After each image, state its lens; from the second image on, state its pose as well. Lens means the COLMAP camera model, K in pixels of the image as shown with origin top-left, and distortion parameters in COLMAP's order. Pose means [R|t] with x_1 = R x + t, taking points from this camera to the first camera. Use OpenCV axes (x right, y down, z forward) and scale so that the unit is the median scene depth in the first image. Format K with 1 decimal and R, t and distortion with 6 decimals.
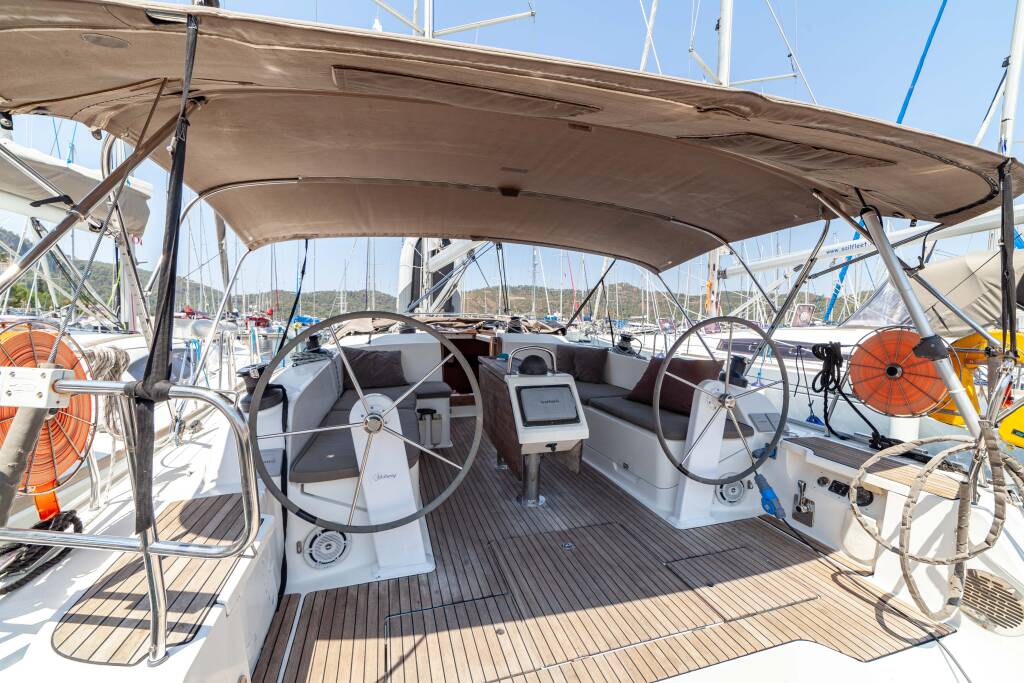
lens RADIAL K [[413.6, 0, 512.0], [0, 413.6, 341.5], [0, 0, 1]] dist [-0.010125, -0.000031]
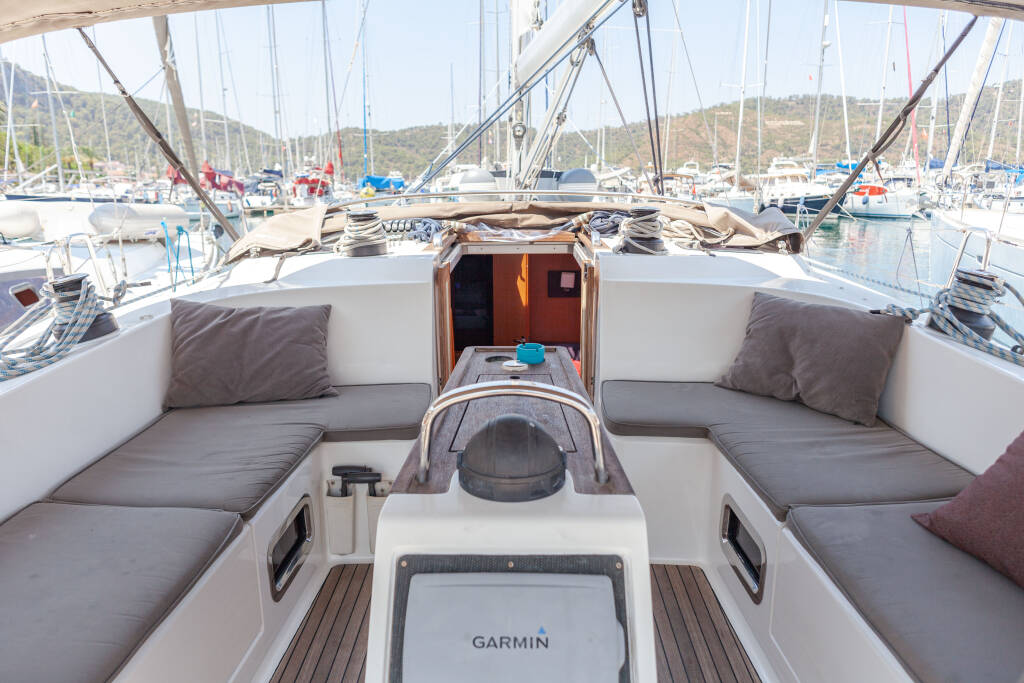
lens RADIAL K [[760.9, 0, 512.3], [0, 760.9, 359.3], [0, 0, 1]] dist [0.026229, 0.001806]
pose [[0.947861, 0.053802, -0.314109, 0.208188], [0.005658, 0.982649, 0.185387, -0.096919], [0.318633, -0.177498, 0.931111, 0.550945]]
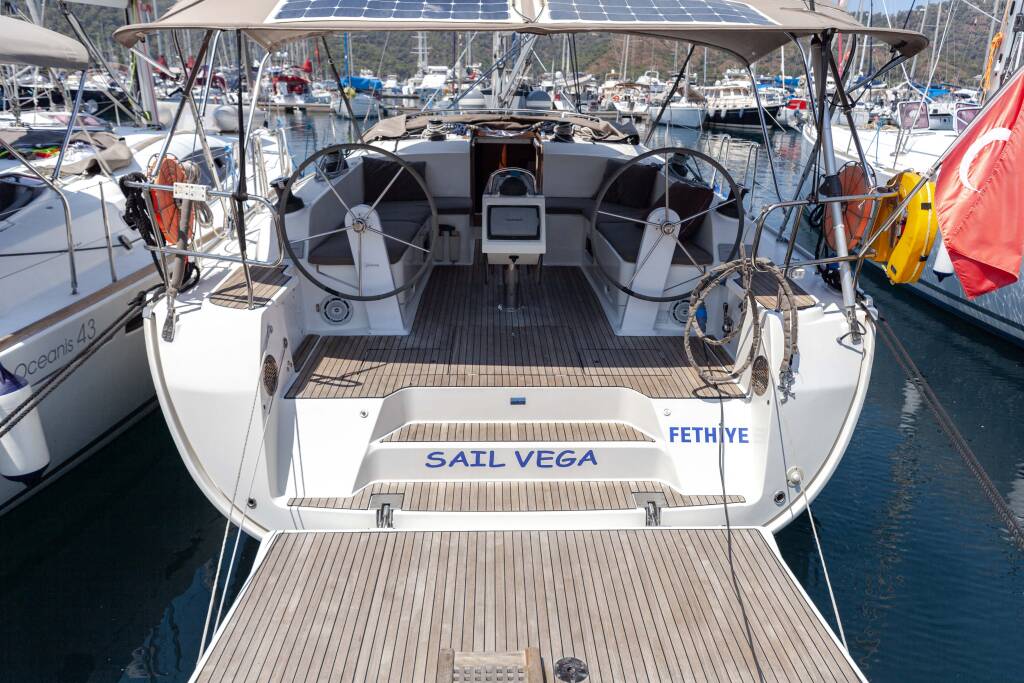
lens RADIAL K [[742.8, 0, 539.6], [0, 742.8, 345.0], [0, 0, 1]] dist [0.021351, -0.002561]
pose [[0.969154, 0.090122, -0.229387, 0.610689], [-0.020152, 0.956604, 0.290692, -0.113946], [0.245631, -0.277103, 0.928913, -0.918568]]
